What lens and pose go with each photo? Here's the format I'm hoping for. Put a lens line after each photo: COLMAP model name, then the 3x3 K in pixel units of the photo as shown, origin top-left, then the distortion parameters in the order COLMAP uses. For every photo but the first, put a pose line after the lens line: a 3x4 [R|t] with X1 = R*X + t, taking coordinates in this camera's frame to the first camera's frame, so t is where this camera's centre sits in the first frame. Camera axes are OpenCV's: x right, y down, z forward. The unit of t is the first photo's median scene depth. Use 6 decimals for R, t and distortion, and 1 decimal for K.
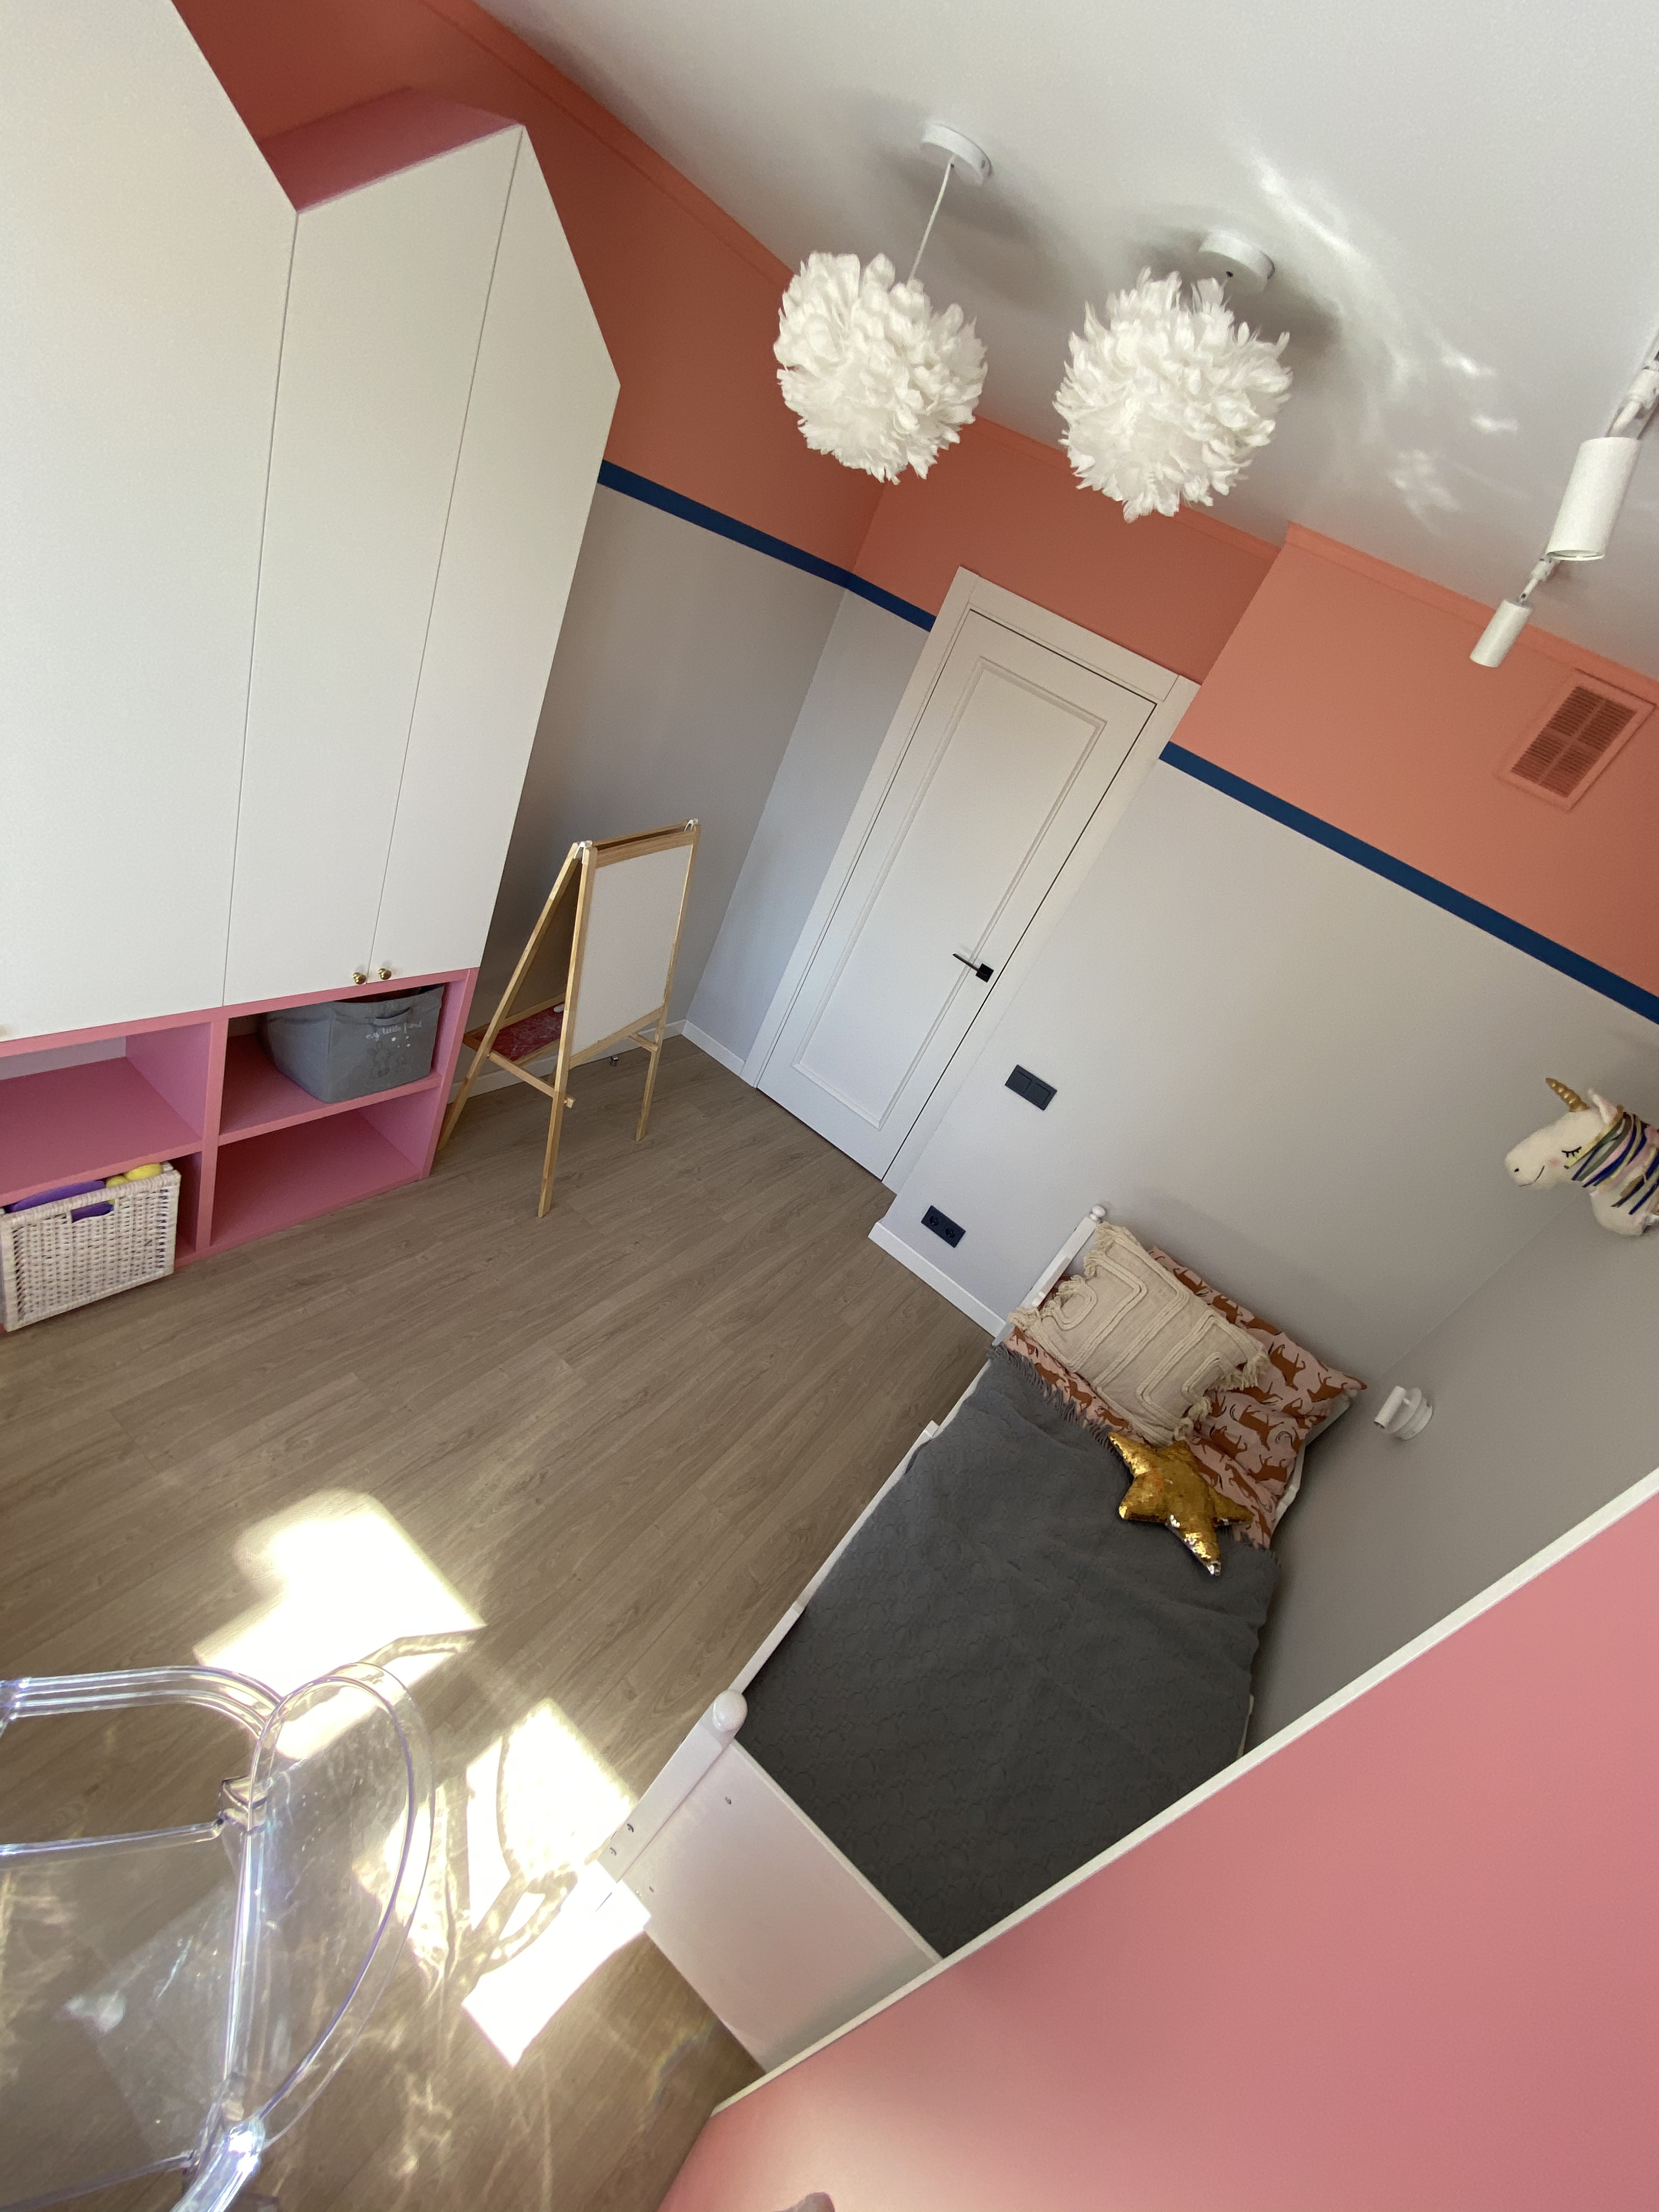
lens RADIAL K [[903.8, 0, 840.4], [0, 903.8, 1097.8], [0, 0, 1]] dist [0.013403, -0.019279]
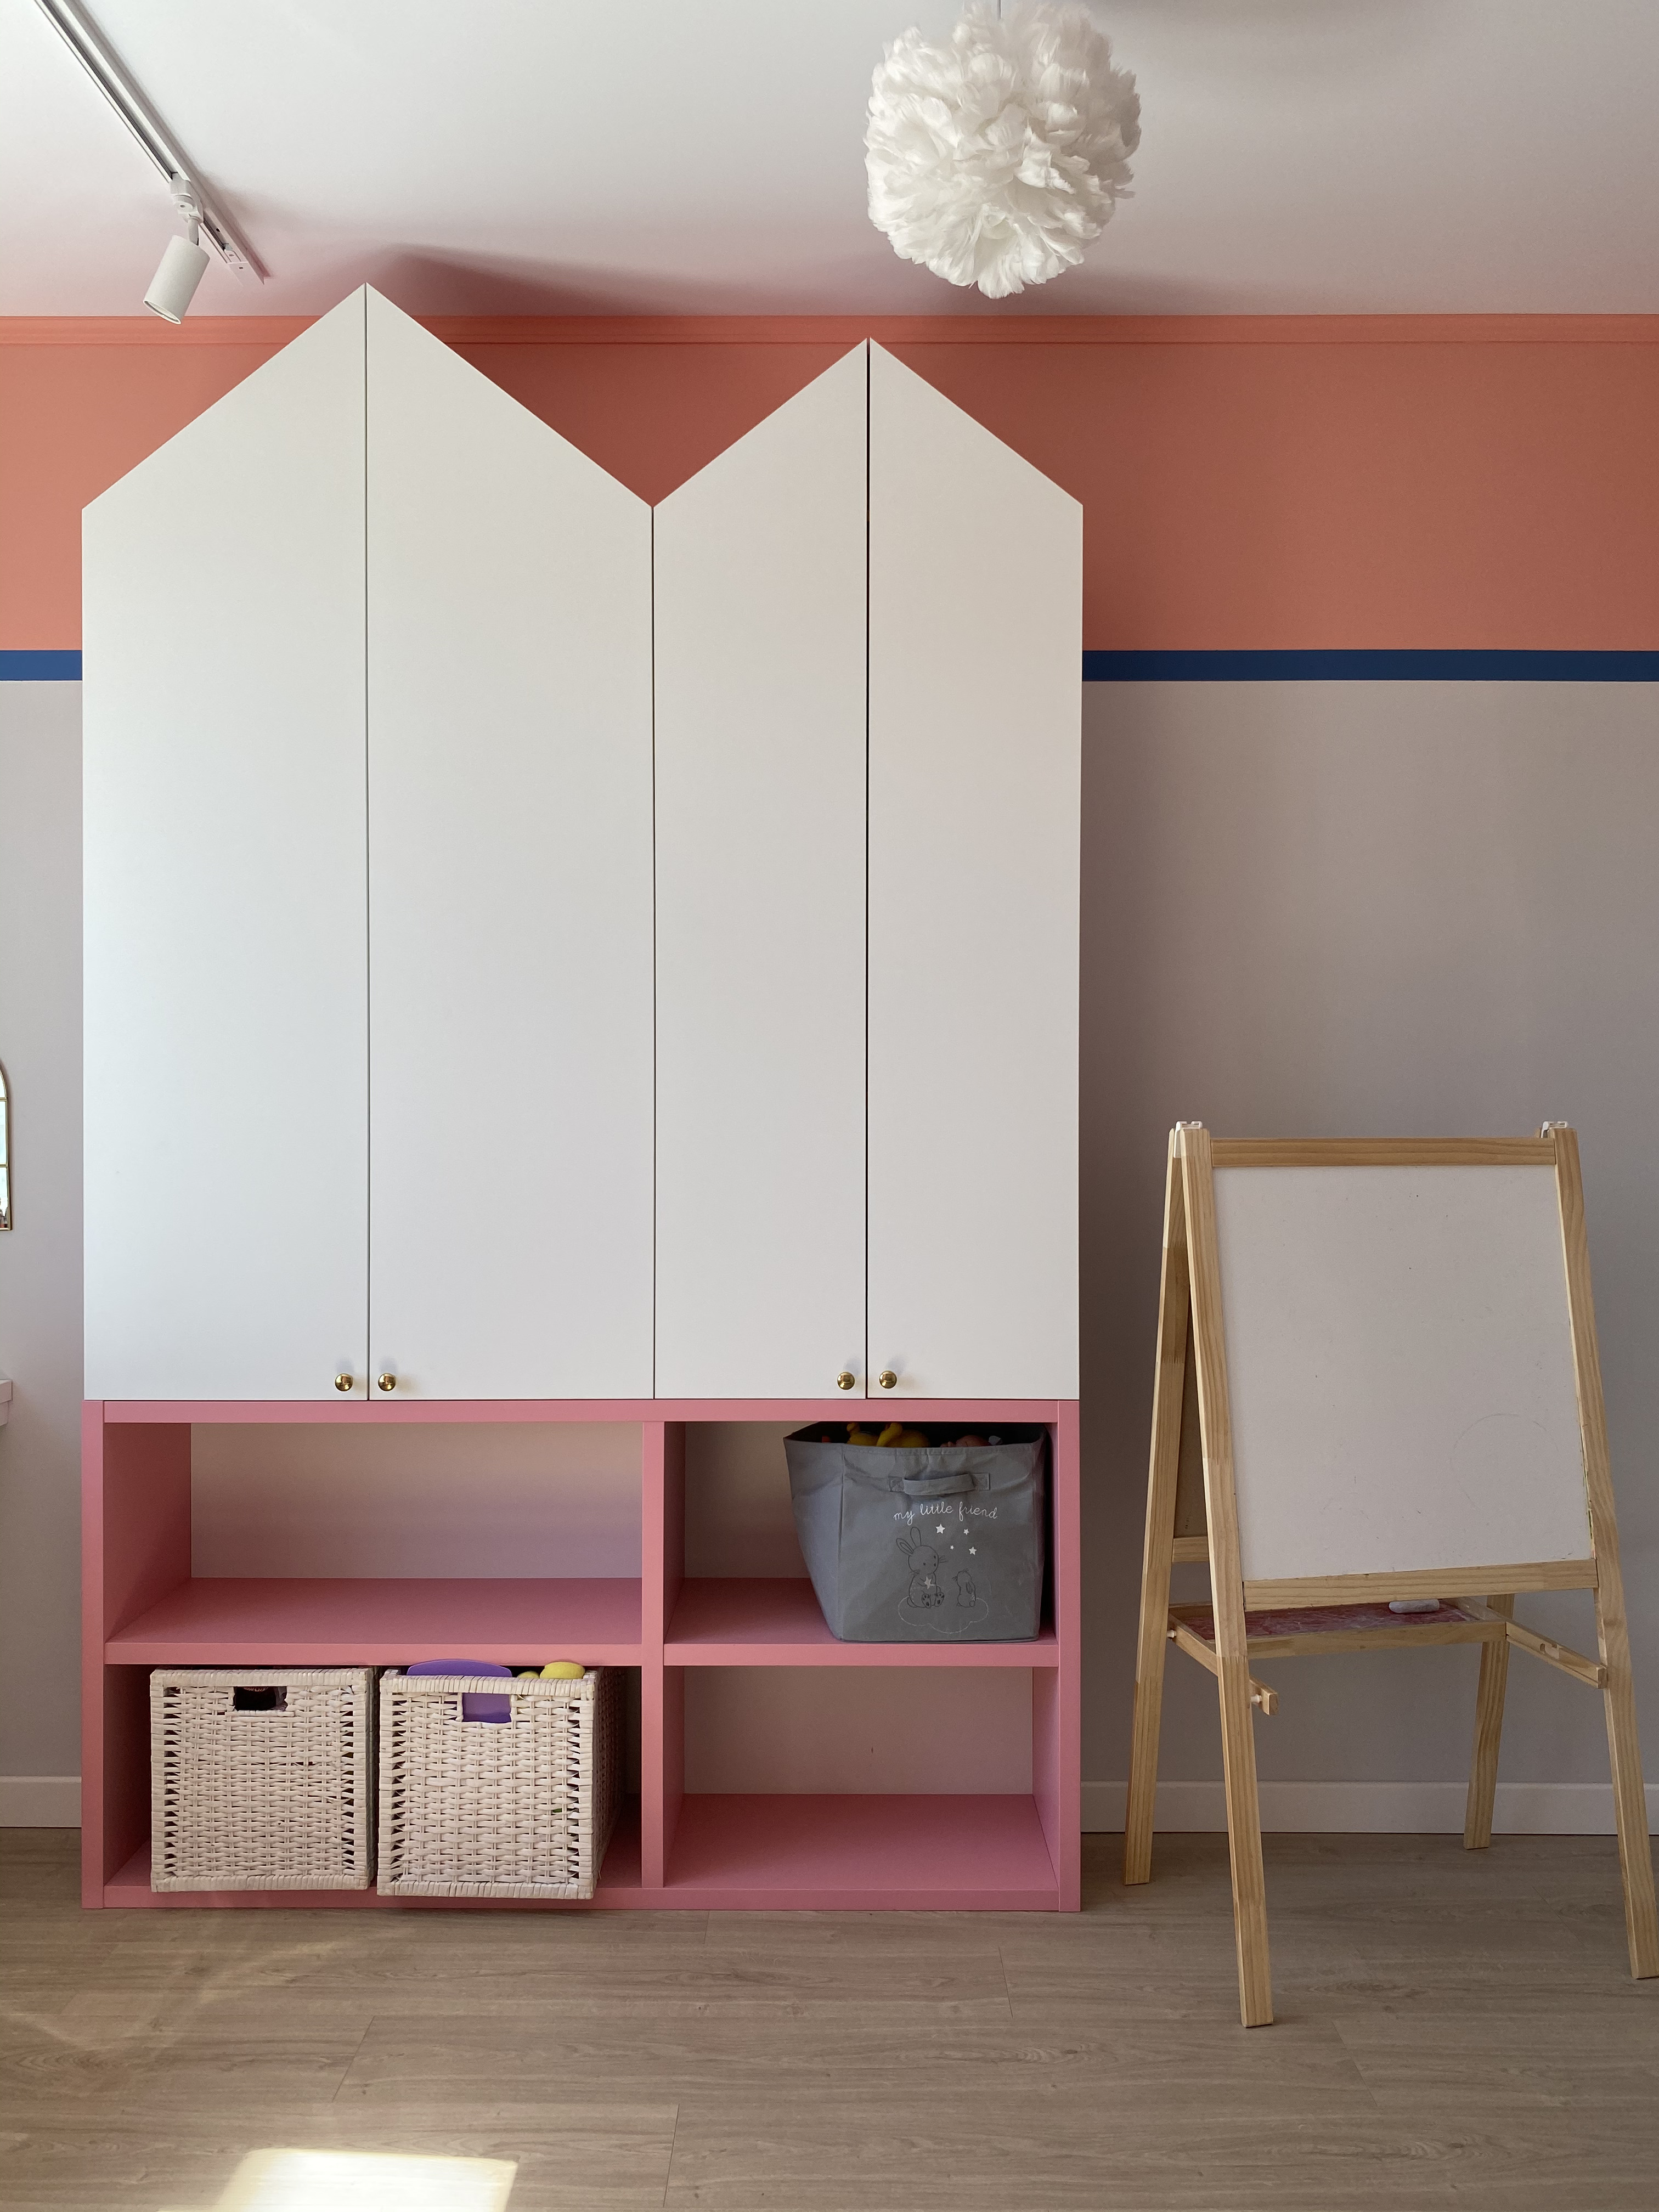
lens RADIAL K [[1763.5, 0, 832.9], [0, 1763.5, 1045.5], [0, 0, 1]] dist [0.006284, 0.004915]
pose [[0.512603, -0.394360, -0.762705, 0.451728], [-0.254829, 0.778389, -0.573736, 0.356974], [0.819939, 0.488458, 0.298510, 0.451262]]
